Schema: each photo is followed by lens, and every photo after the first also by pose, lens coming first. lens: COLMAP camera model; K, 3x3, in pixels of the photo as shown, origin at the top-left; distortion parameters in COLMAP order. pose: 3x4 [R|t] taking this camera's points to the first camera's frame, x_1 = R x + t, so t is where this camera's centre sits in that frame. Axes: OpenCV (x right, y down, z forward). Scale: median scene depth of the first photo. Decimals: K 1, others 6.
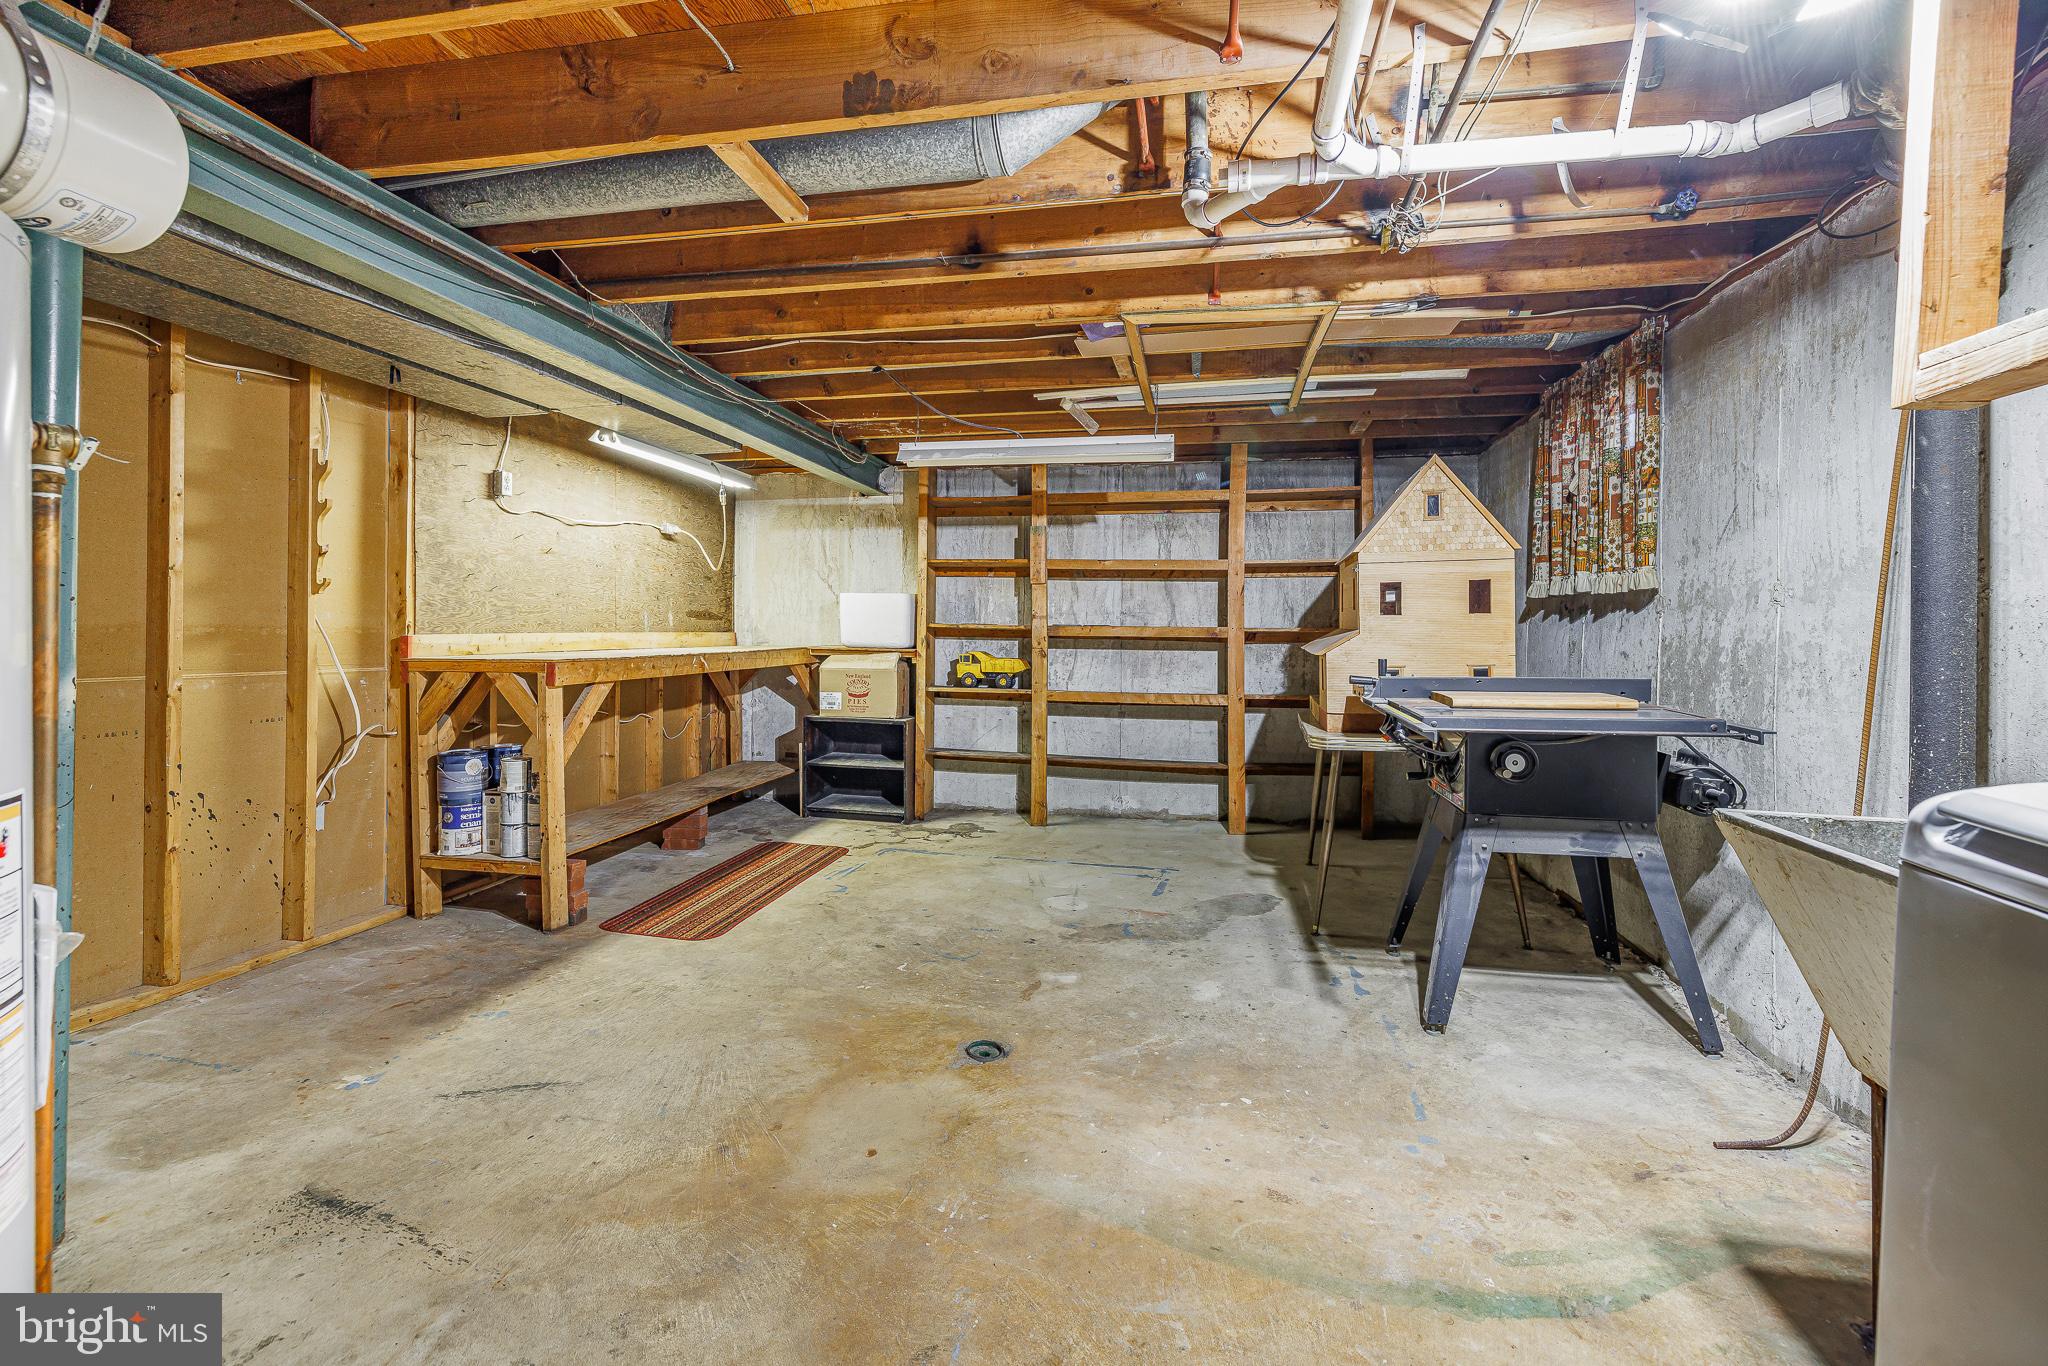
lens RADIAL K [[862.2, 0, 1002.6], [0, 862.2, 651.8], [0, 0, 1]] dist [0.002301, 0.000289]
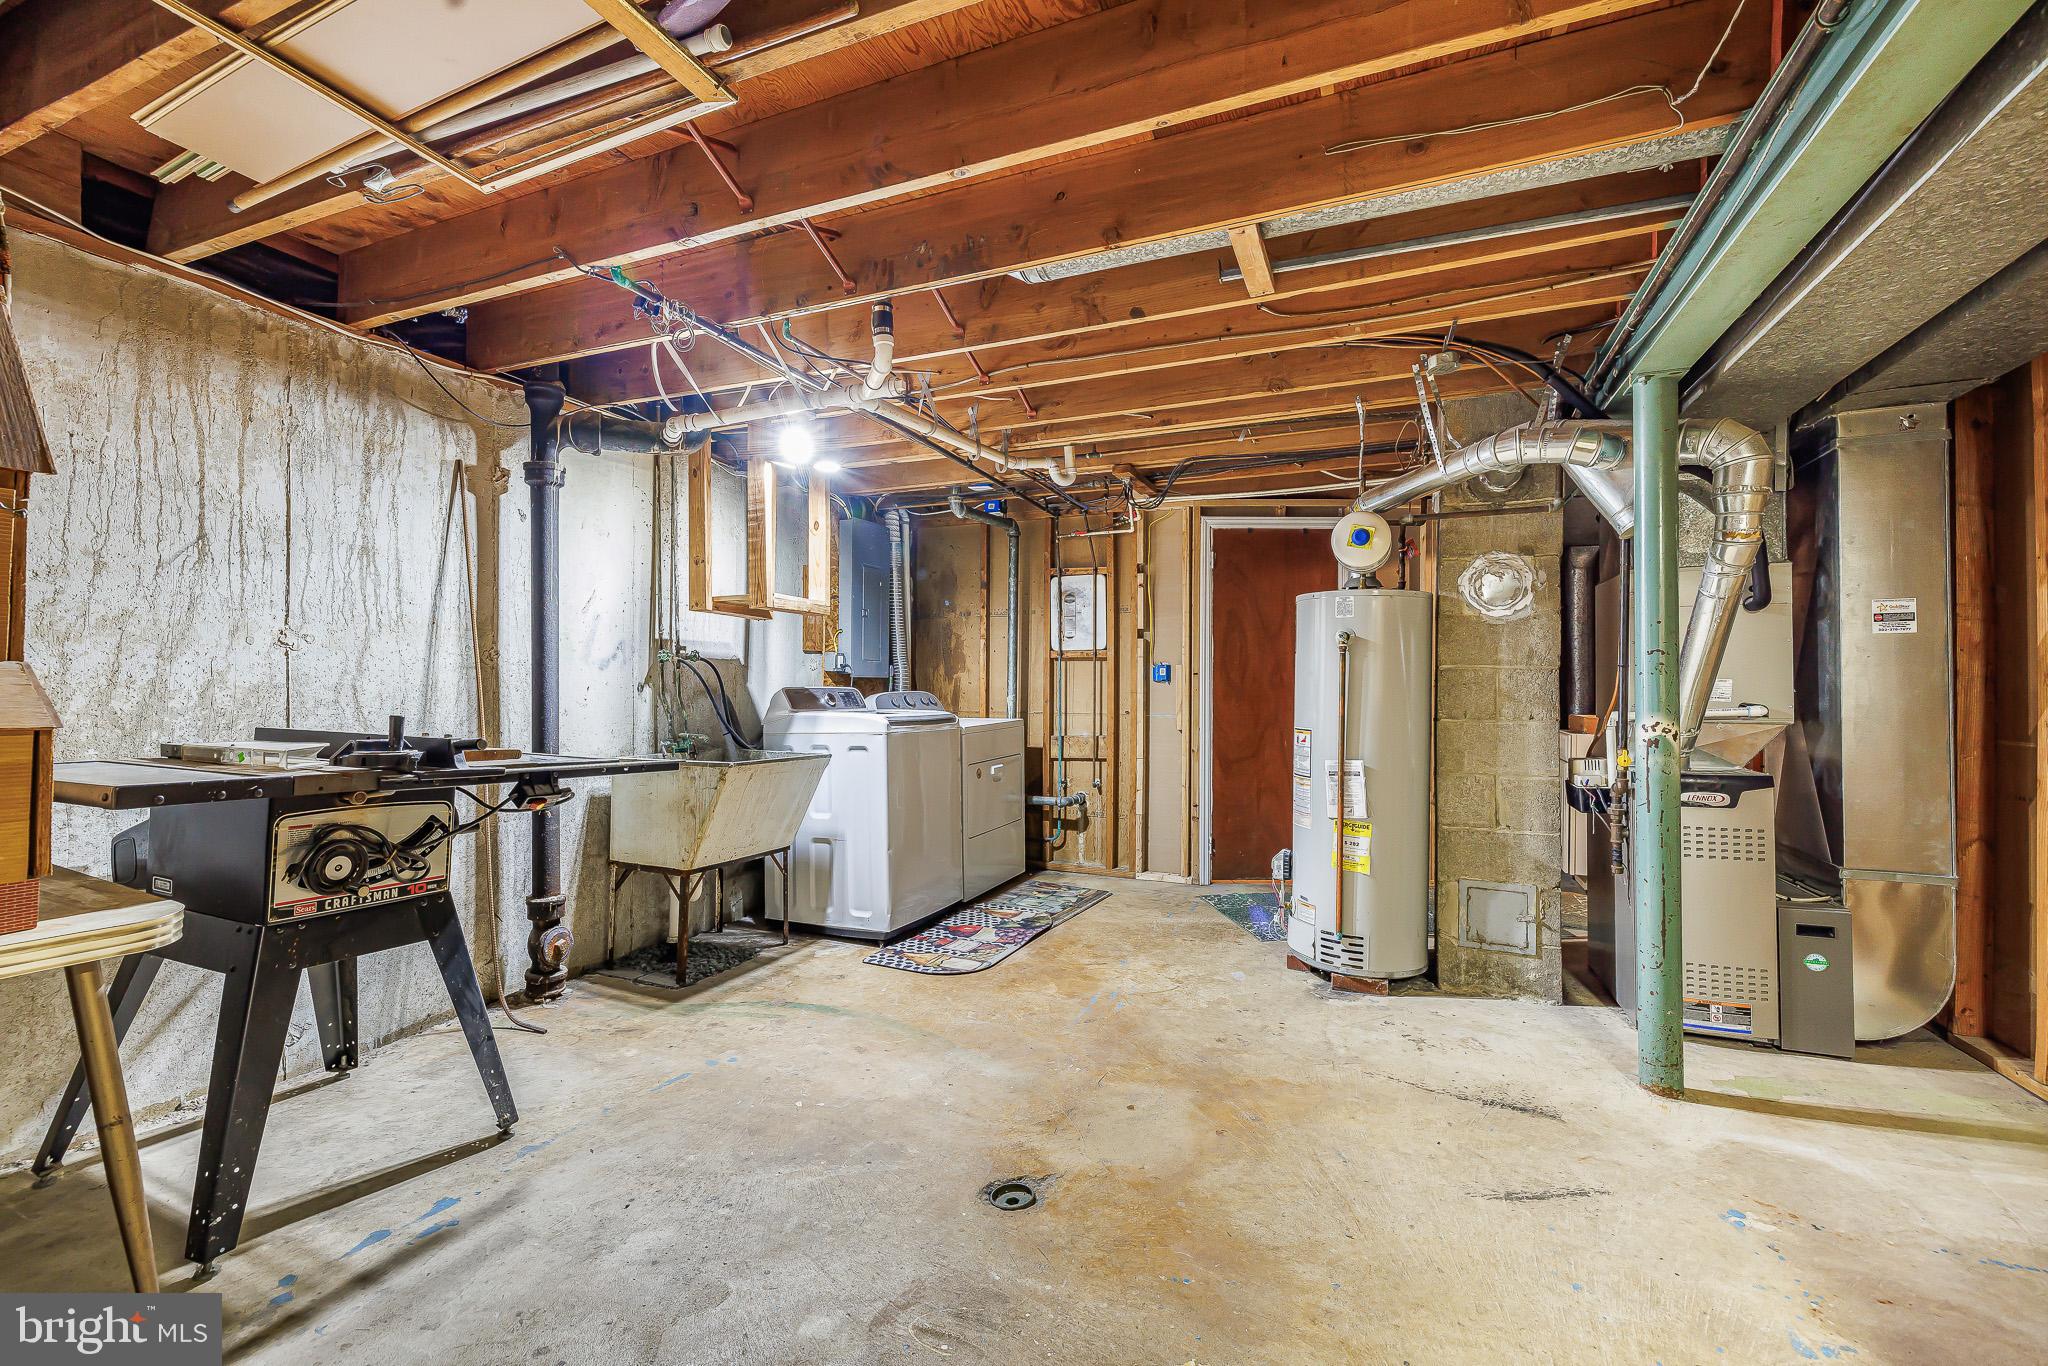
lens RADIAL K [[862.2, 0, 1007.0], [0, 862.2, 676.4], [0, 0, 1]] dist [0.002301, 0.000289]
pose [[-0.980832, -0.013817, 0.194367, -0.182665], [-0.012286, 0.999883, 0.009078, -0.042619], [-0.194470, 0.006516, -0.980887, 1.965927]]
